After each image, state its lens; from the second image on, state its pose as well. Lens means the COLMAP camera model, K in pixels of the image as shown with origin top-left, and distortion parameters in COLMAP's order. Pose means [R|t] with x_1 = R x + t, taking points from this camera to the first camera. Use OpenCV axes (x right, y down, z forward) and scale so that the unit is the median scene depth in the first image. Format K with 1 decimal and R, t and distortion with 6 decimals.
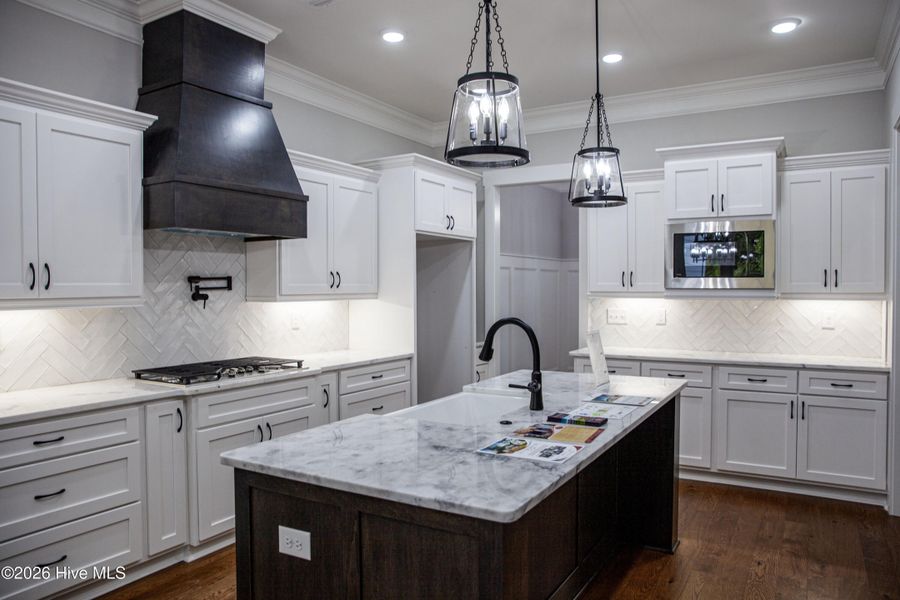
lens RADIAL K [[626.8, 0, 446.4], [0, 626.8, 303.5], [0, 0, 1]] dist [-0.095215, 0.066202]
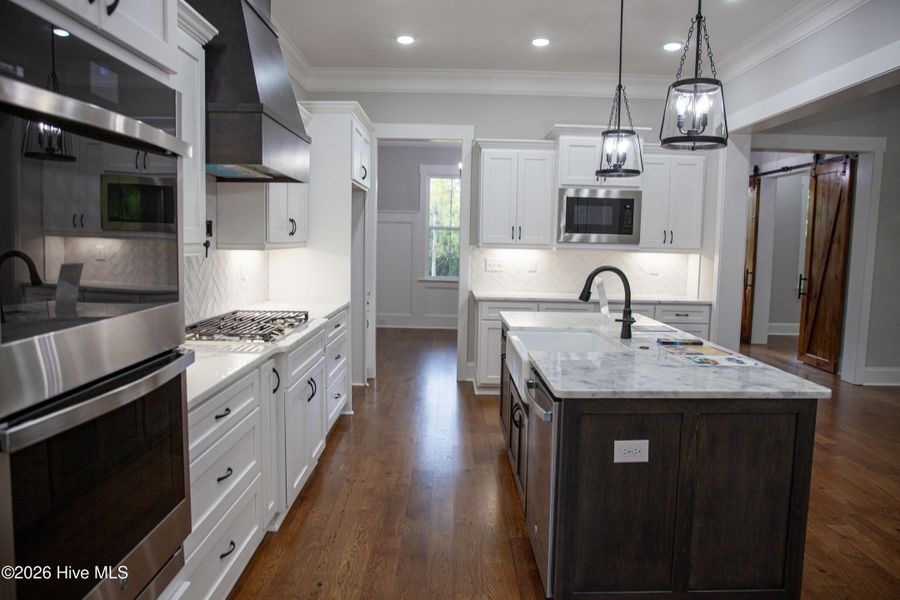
lens RADIAL K [[626.8, 0, 446.4], [0, 626.8, 303.5], [0, 0, 1]] dist [-0.095215, 0.066202]
pose [[0.857670, -0.033539, 0.513105, -0.648639], [-0.008749, 0.996774, 0.079777, 0.000547], [-0.514125, -0.072911, 0.854610, 0.087528]]
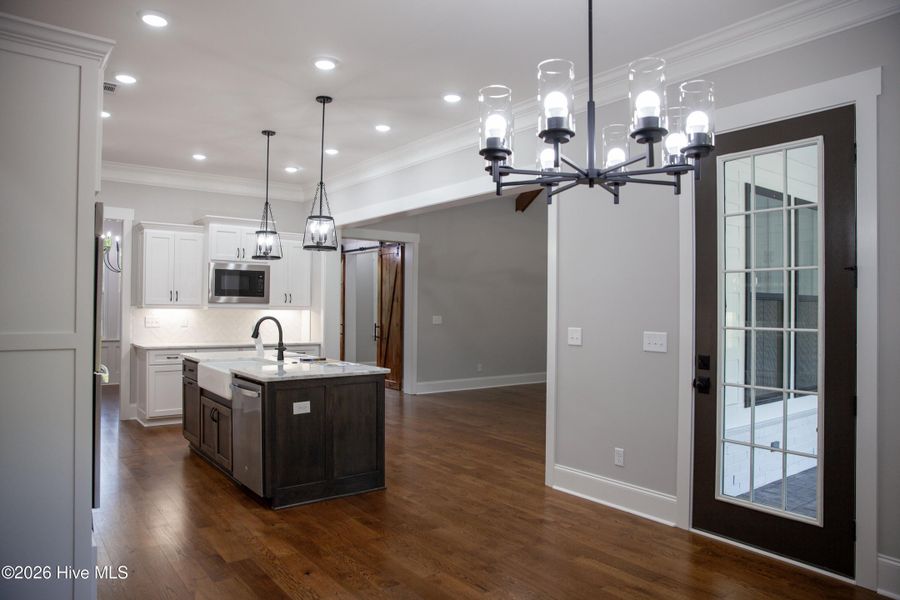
lens RADIAL K [[626.8, 0, 446.4], [0, 626.8, 303.5], [0, 0, 1]] dist [-0.095215, 0.066202]
pose [[0.383812, 0.012024, 0.923333, -1.240768], [0.010736, 0.999790, -0.017482, 0.017908], [-0.923349, 0.016623, 0.383602, -0.246045]]
